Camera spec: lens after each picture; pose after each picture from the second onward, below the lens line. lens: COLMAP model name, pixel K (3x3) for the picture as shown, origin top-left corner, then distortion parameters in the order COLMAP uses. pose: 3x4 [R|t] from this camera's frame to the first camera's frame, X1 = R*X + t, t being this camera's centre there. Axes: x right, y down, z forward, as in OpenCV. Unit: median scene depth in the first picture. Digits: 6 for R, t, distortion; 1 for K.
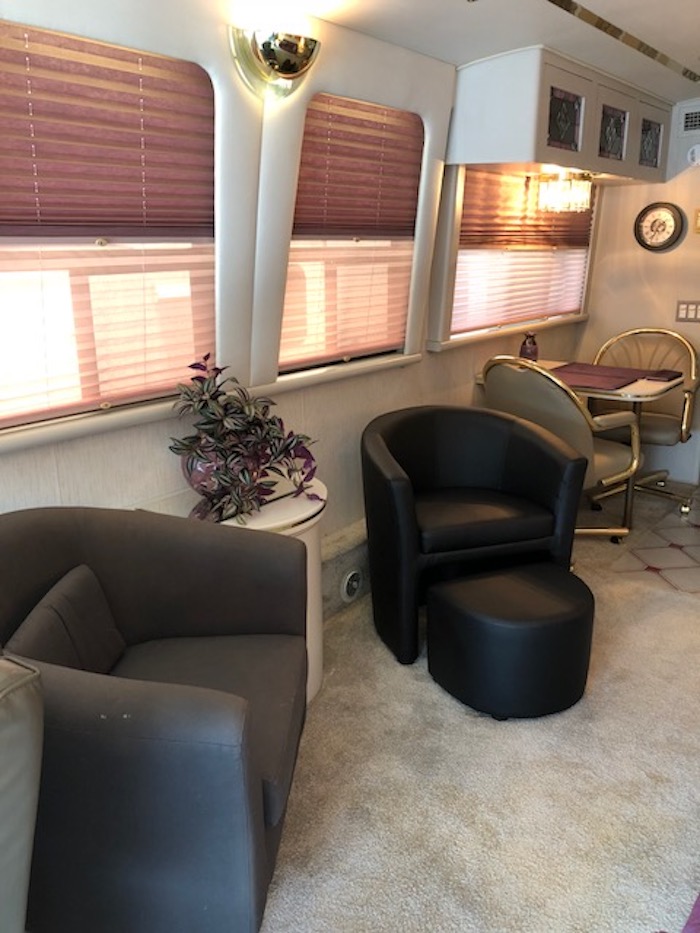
lens RADIAL K [[762.9, 0, 349.6], [0, 762.9, 458.8], [0, 0, 1]] dist [0.033228, -0.036692]
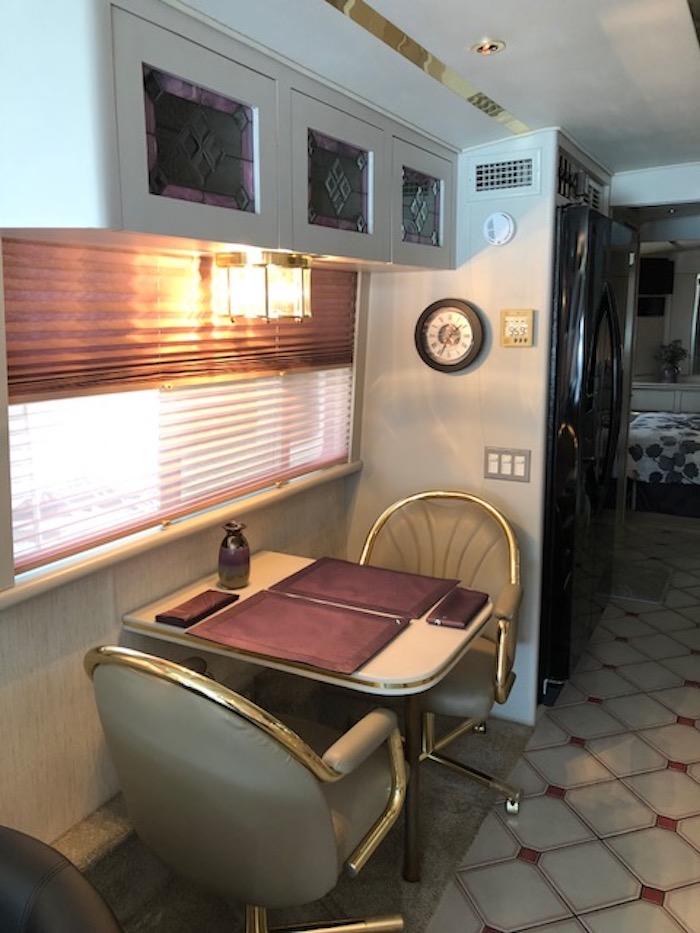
lens RADIAL K [[762.9, 0, 349.8], [0, 762.9, 461.7], [0, 0, 1]] dist [0.033228, -0.036692]
pose [[0.984944, -0.027576, 0.170662, 0.228219], [0.041189, 0.996199, -0.076748, -0.166399], [-0.167897, 0.082622, 0.982336, 0.431498]]
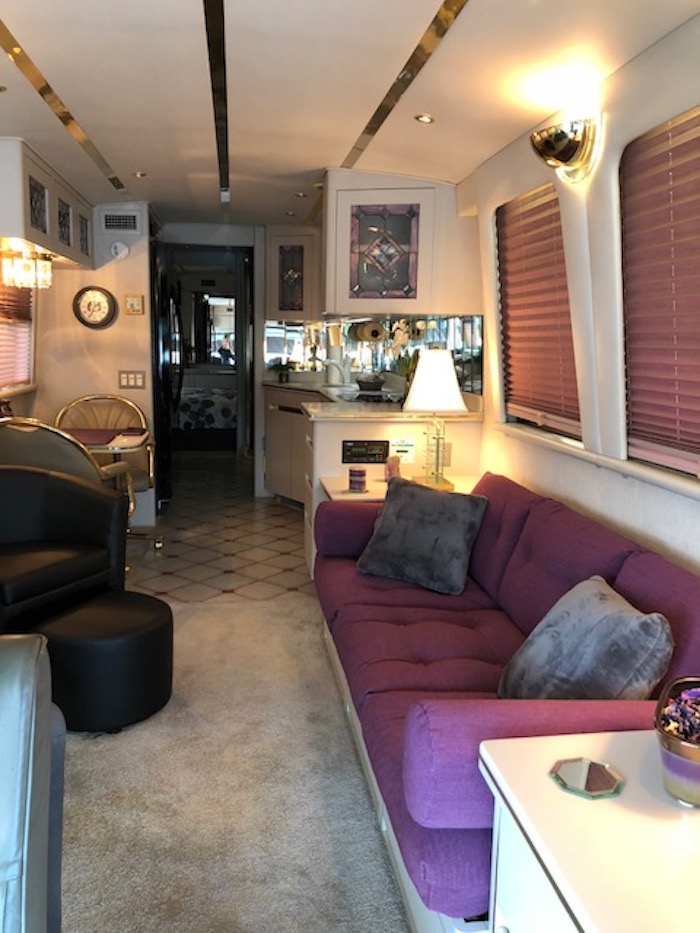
lens RADIAL K [[762.9, 0, 355.3], [0, 762.9, 458.1], [0, 0, 1]] dist [0.033228, -0.036692]
pose [[0.683836, -0.085454, 0.724615, -0.196228], [0.165494, 0.985400, -0.039972, 0.032181], [-0.710620, 0.147253, 0.687994, -0.032157]]
